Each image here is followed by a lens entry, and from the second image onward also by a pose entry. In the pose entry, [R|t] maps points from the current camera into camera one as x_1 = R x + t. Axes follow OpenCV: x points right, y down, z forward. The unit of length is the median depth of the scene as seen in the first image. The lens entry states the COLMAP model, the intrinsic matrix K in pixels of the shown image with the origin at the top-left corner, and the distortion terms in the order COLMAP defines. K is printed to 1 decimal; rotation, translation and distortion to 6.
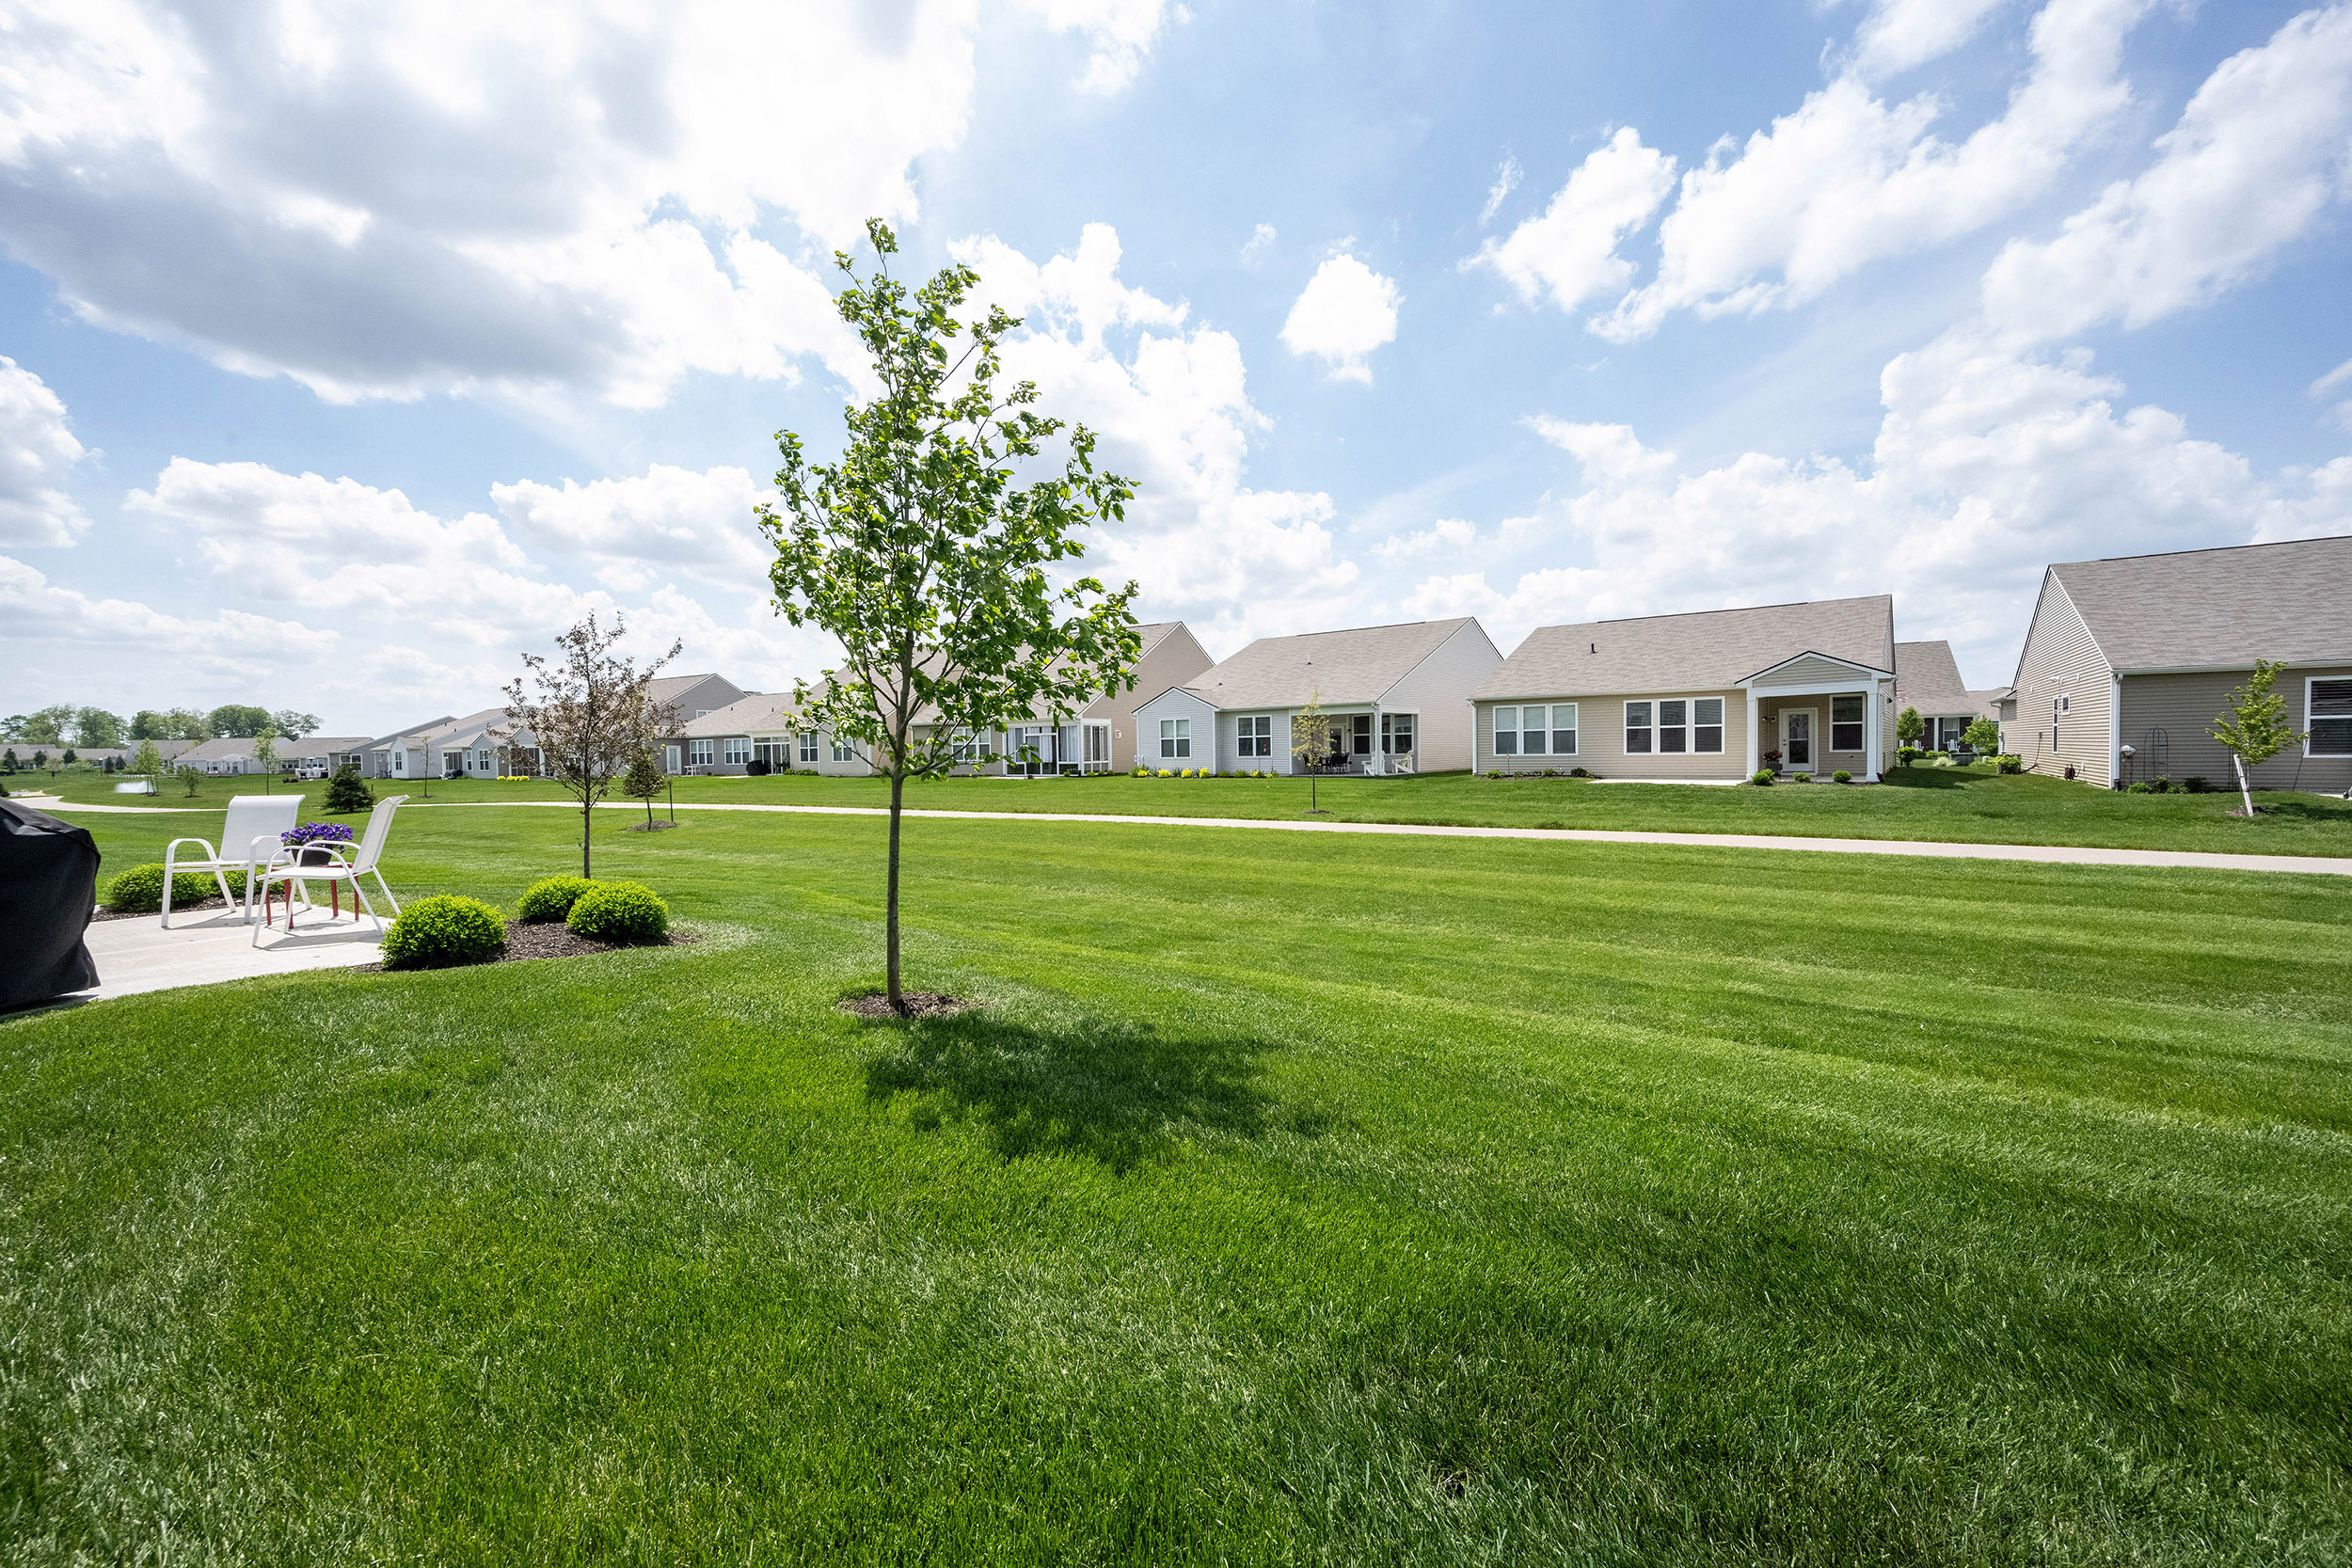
lens RADIAL K [[1009.3, 0, 1168.8], [0, 1009.3, 746.1], [0, 0, 1]] dist [-0.002420, -0.000091]
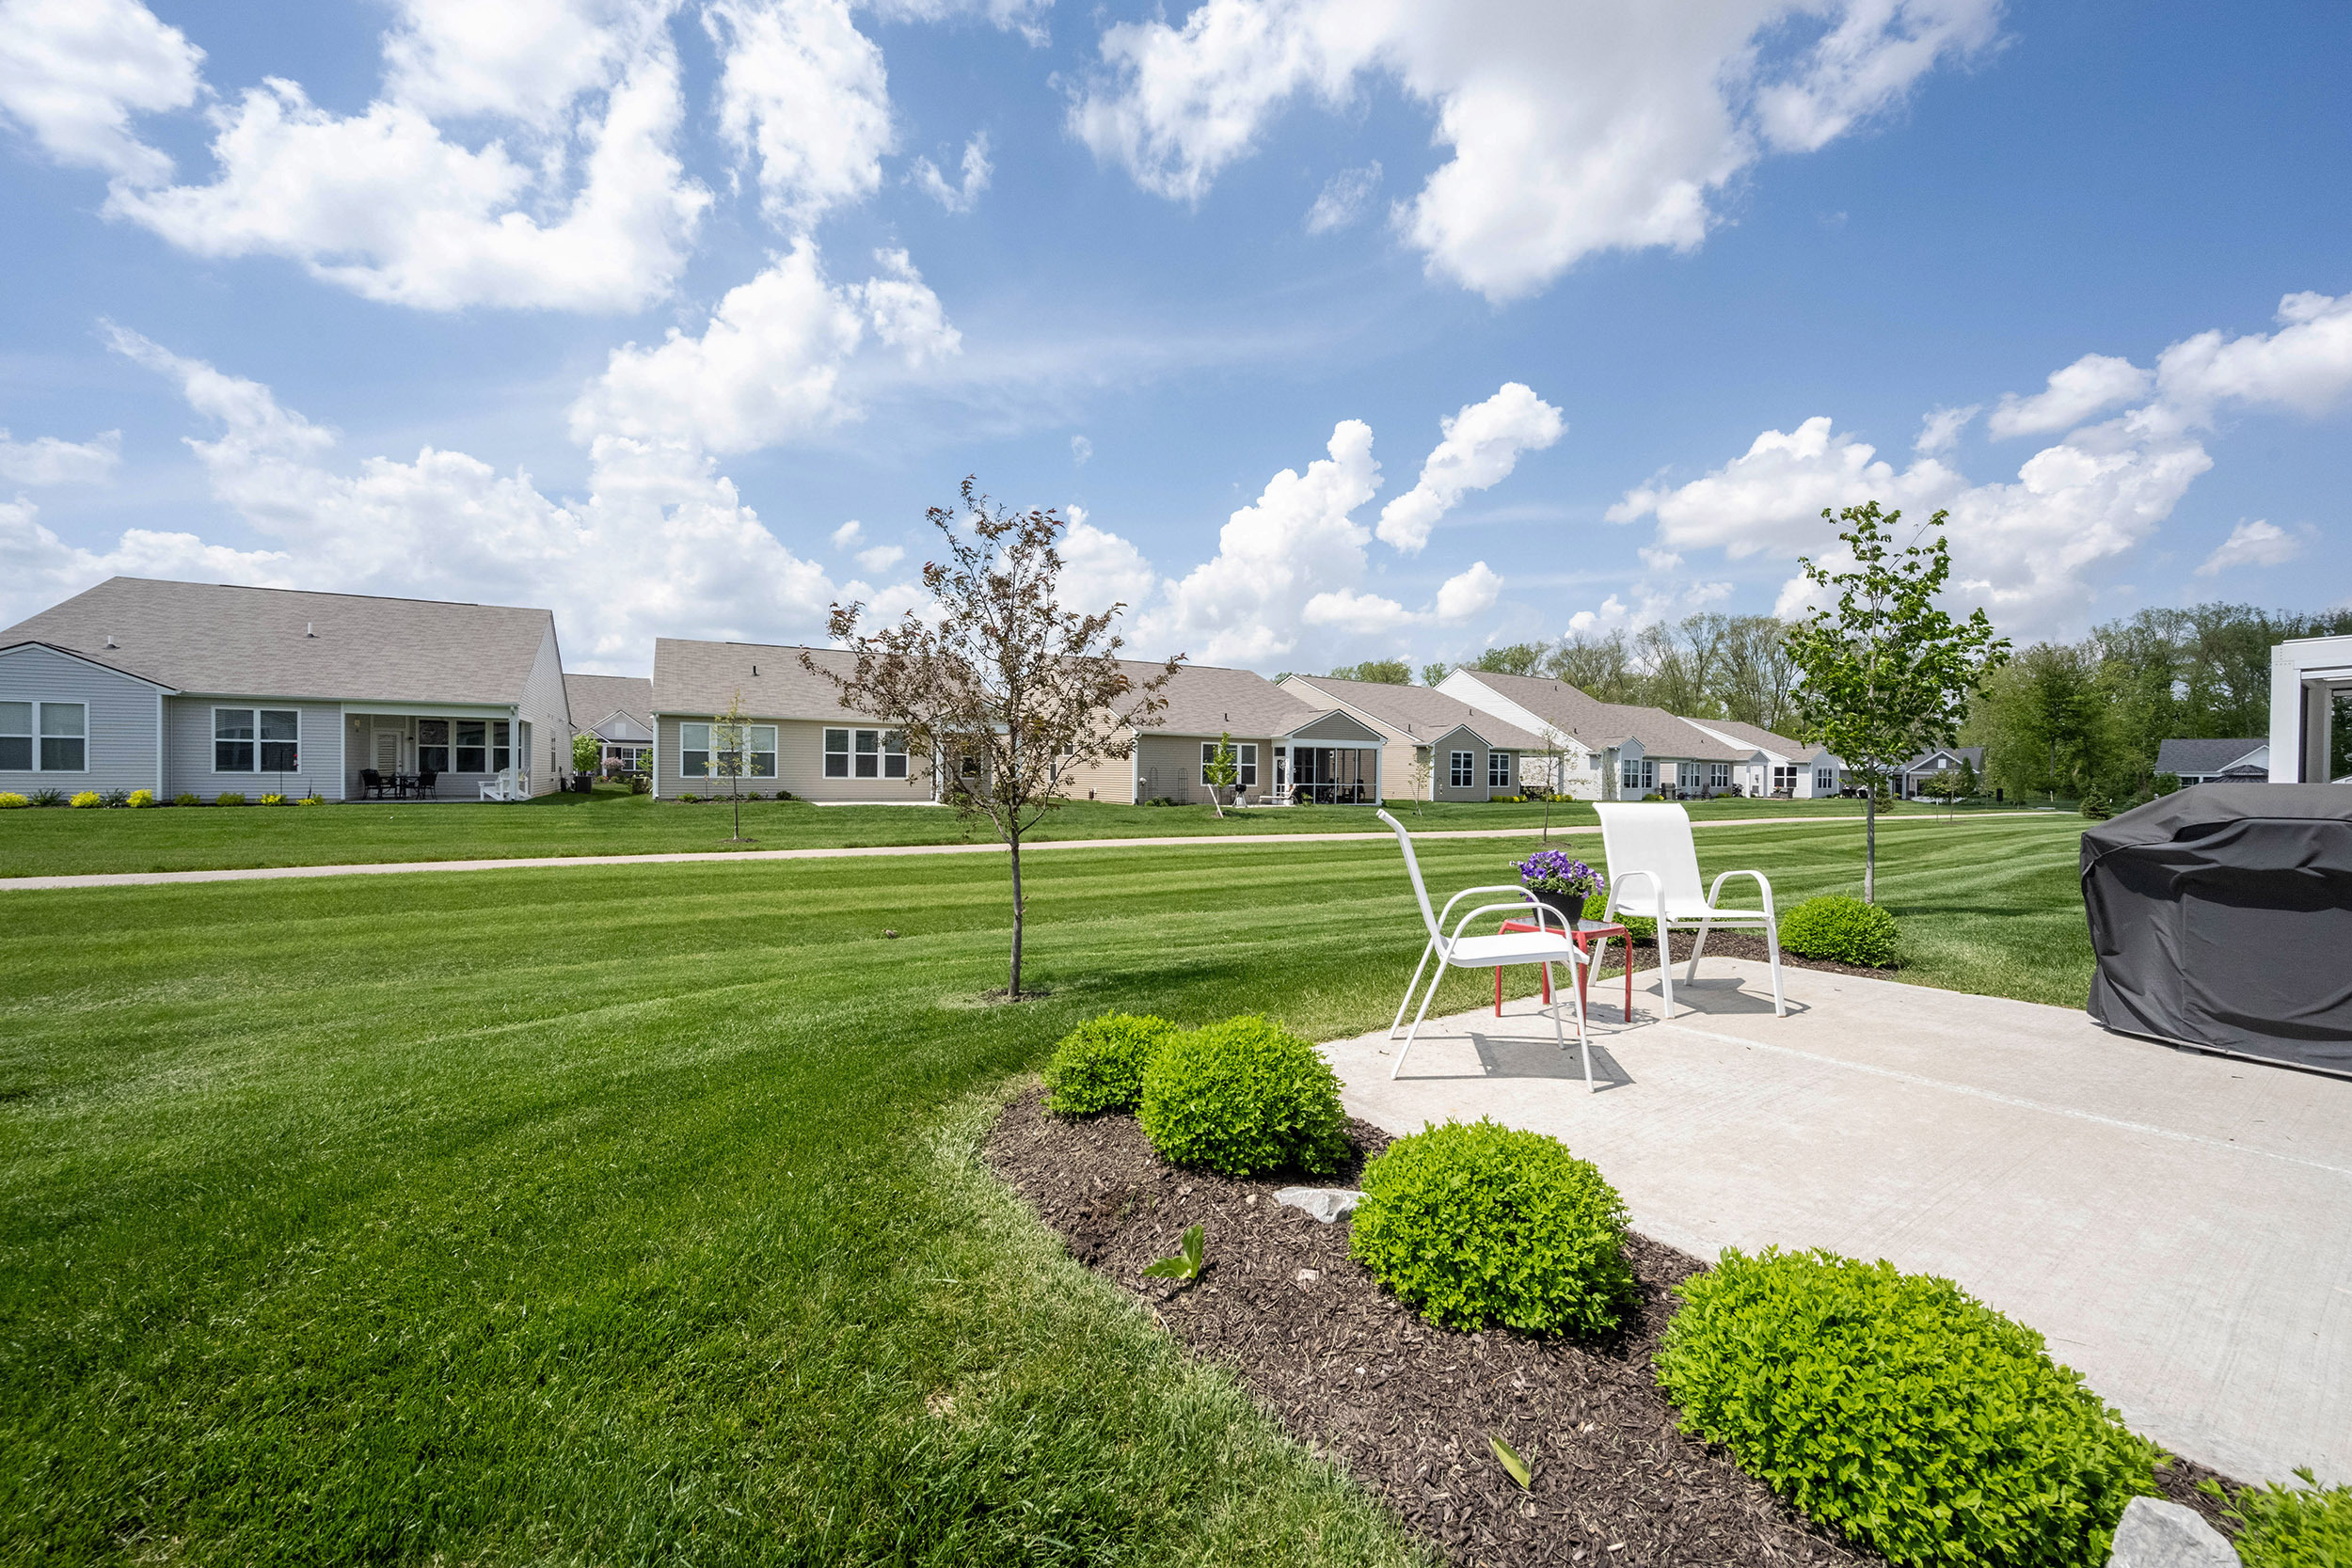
lens RADIAL K [[943.0, 0, 1178.4], [0, 943.0, 819.5], [0, 0, 1]] dist [0.002457, 0.001095]
pose [[0.329154, -0.023692, 0.943979, -0.106119], [-0.018329, 0.999337, 0.031473, 0.003994], [-0.944099, -0.027661, 0.328501, 0.099292]]
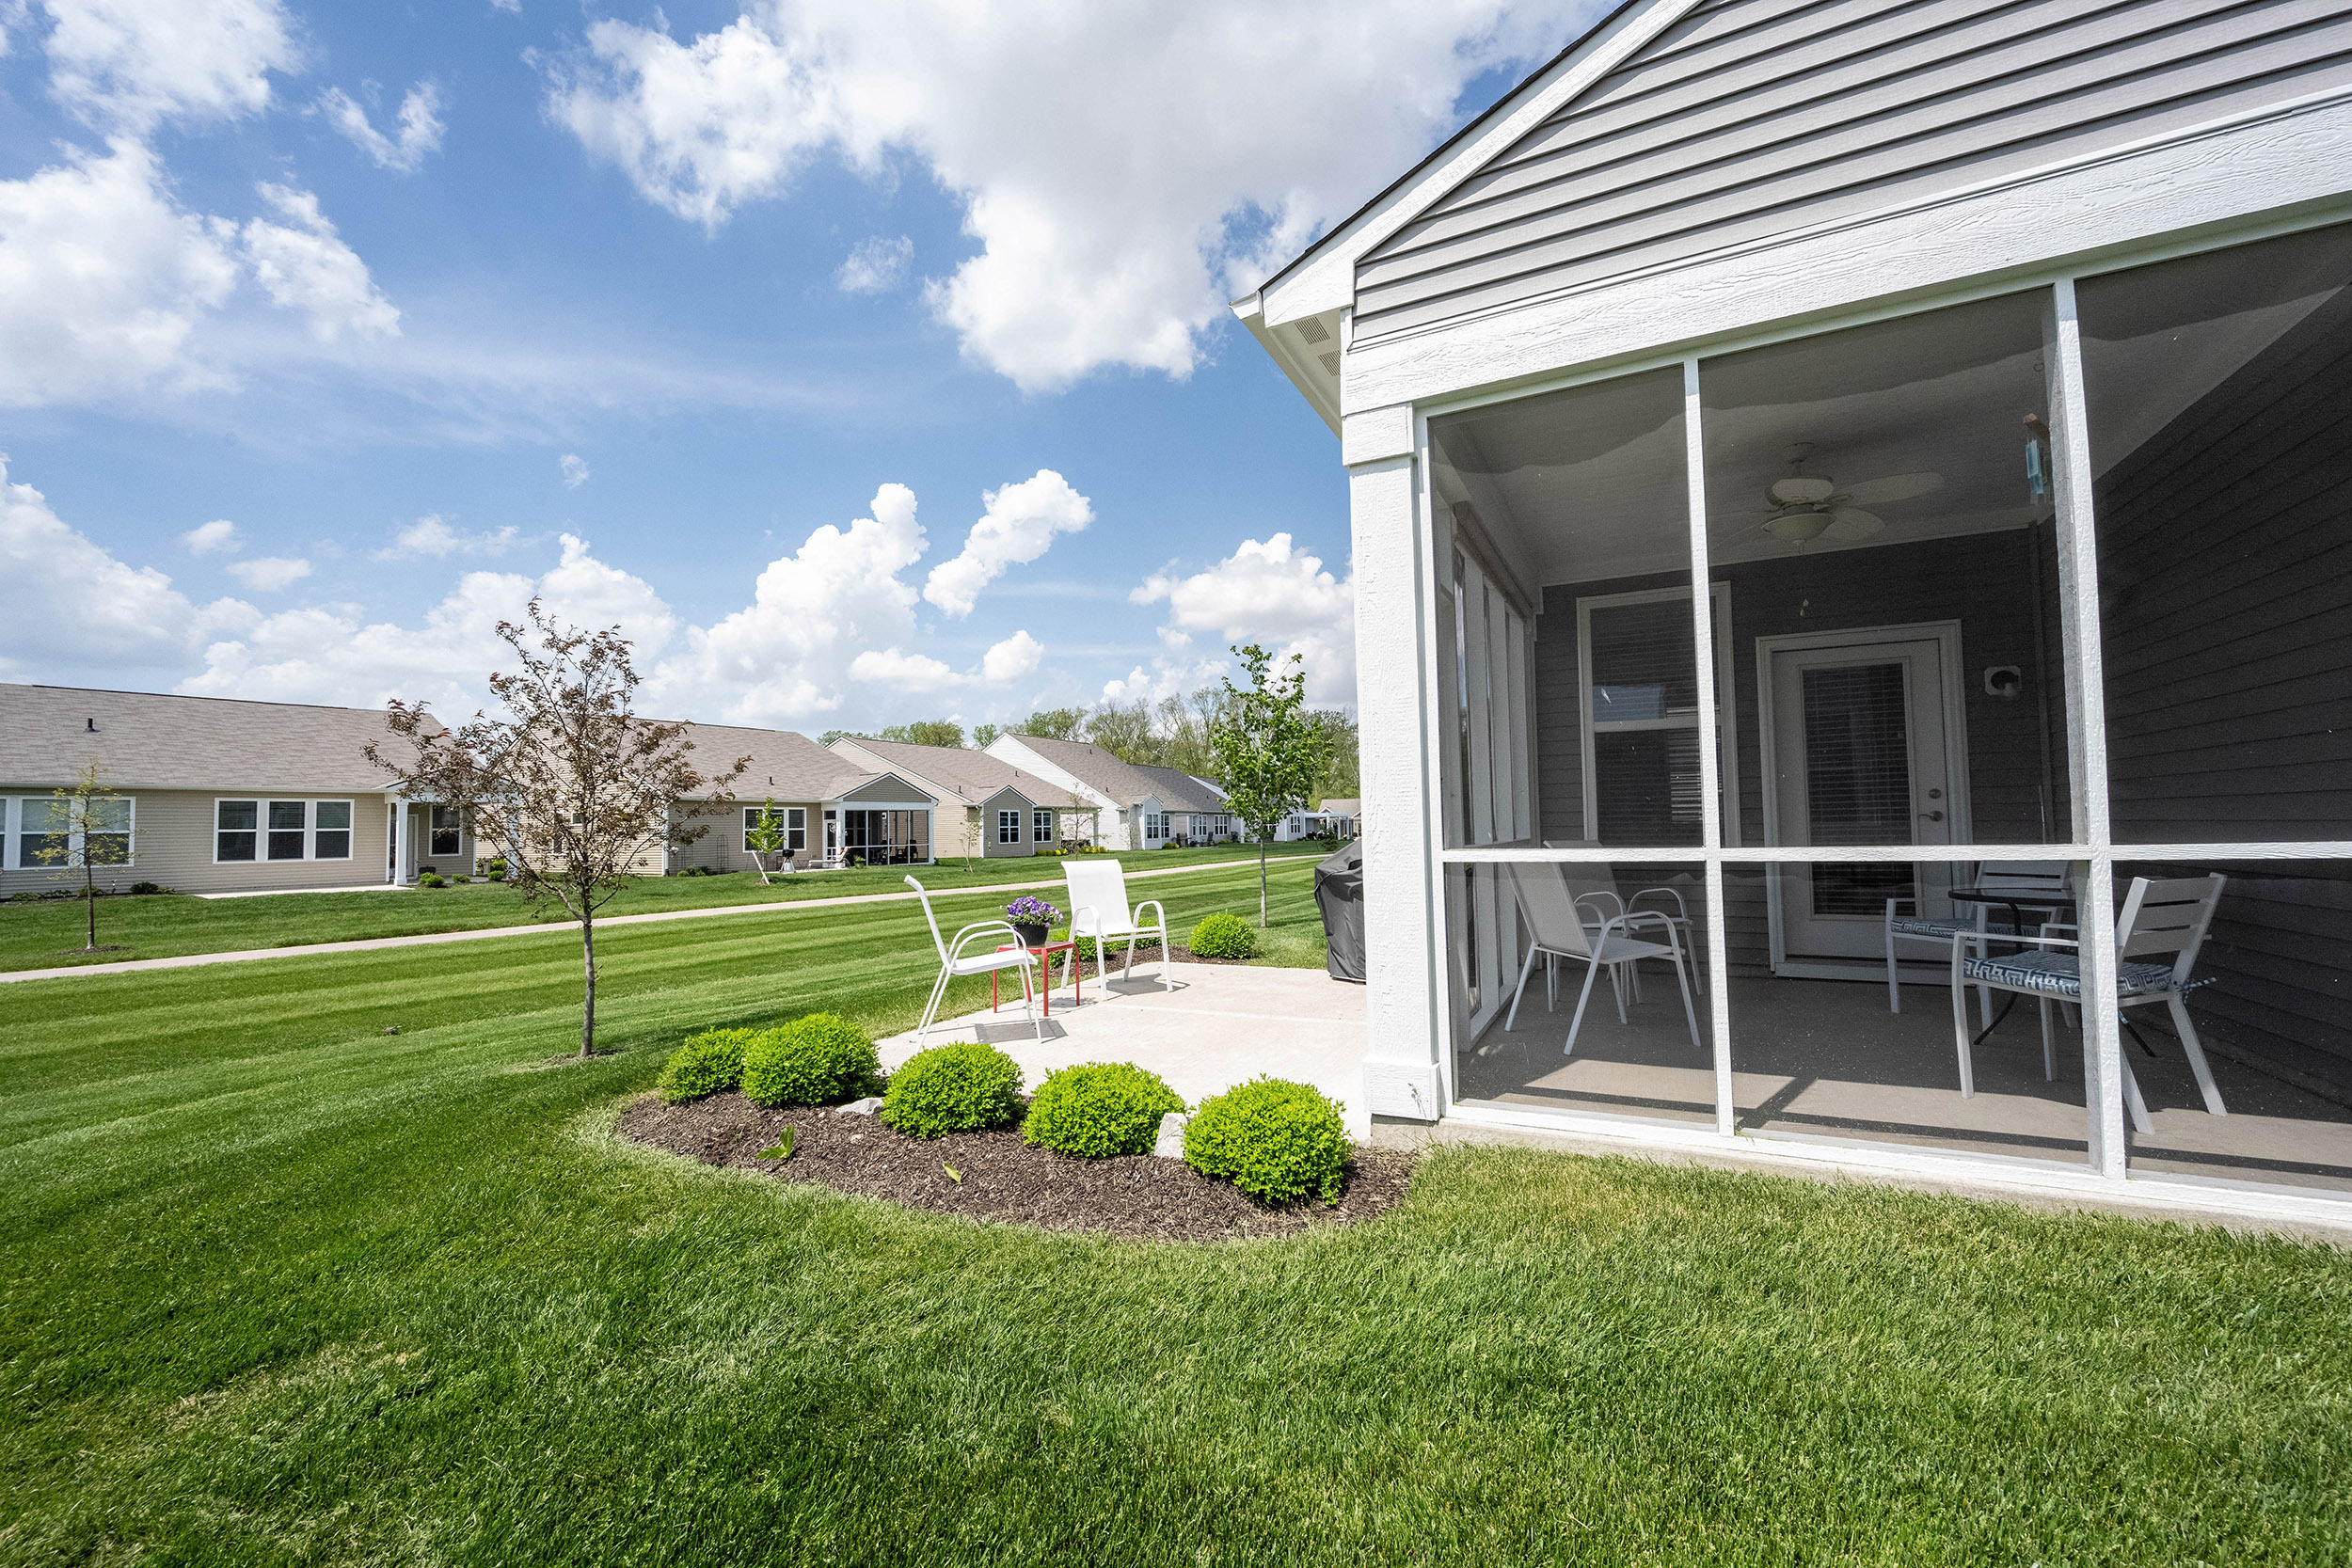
lens RADIAL K [[943.0, 0, 1172.9], [0, 943.0, 819.2], [0, 0, 1]] dist [0.002457, 0.001095]
pose [[-0.119044, 0.031030, 0.992404, -0.122442], [0.021714, 0.999354, -0.028643, 0.003394], [-0.992652, 0.018140, -0.119640, 0.095588]]
